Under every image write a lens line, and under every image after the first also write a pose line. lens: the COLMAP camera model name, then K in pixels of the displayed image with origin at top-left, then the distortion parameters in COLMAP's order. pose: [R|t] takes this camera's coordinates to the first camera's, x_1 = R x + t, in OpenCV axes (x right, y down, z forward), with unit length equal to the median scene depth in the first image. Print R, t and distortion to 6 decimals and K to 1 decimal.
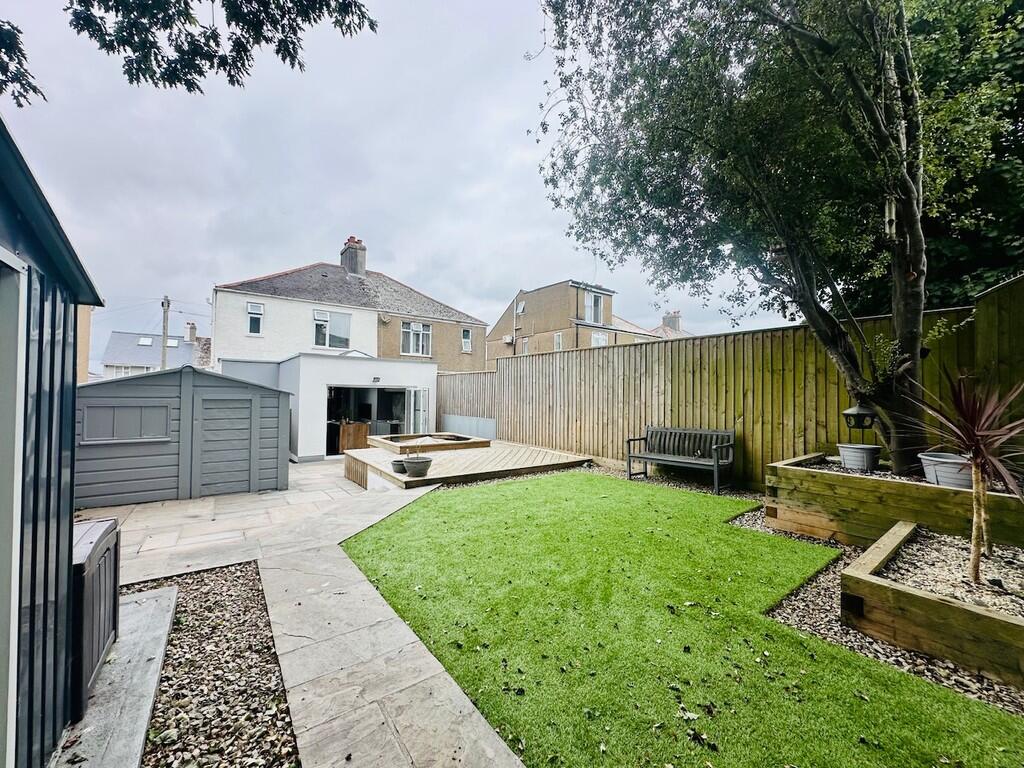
lens RADIAL K [[407.4, 0, 512.0], [0, 407.4, 384.0], [0, 0, 1]] dist [-0.001347, -0.000511]
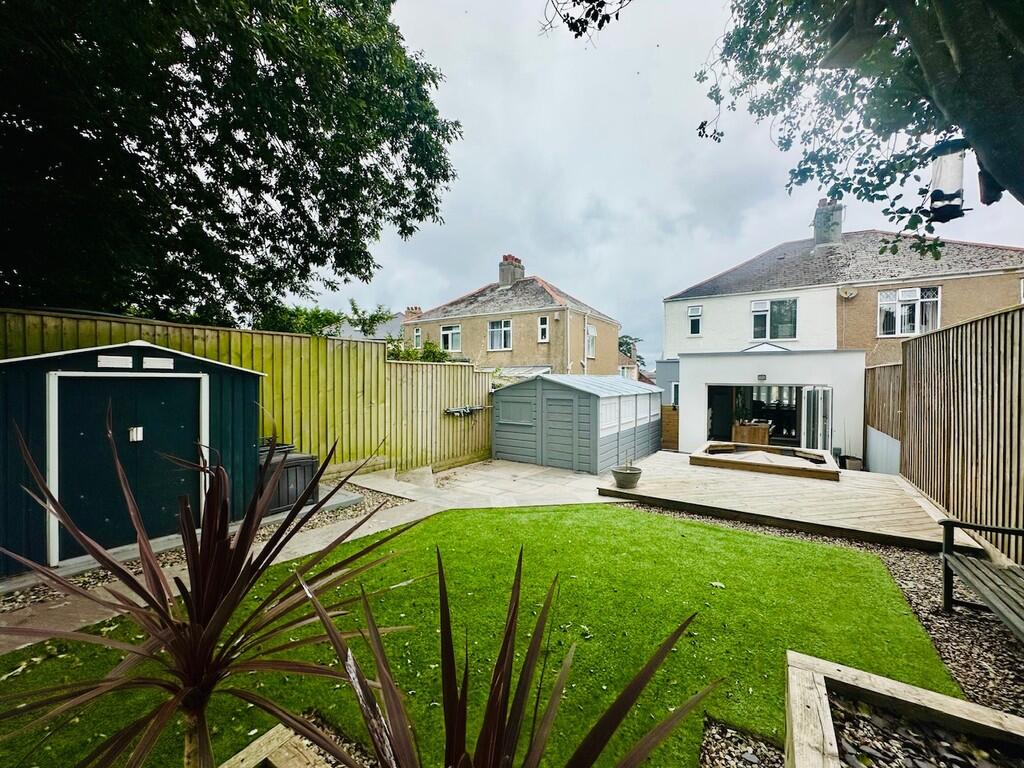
lens RADIAL K [[407.4, 0, 512.0], [0, 407.4, 384.0], [0, 0, 1]] dist [-0.001347, -0.000511]
pose [[0.349937, 0.001426, -0.936772, 0.496412], [0.020955, 0.999737, 0.009350, -0.027317], [0.936539, -0.022902, 0.349815, 0.357984]]
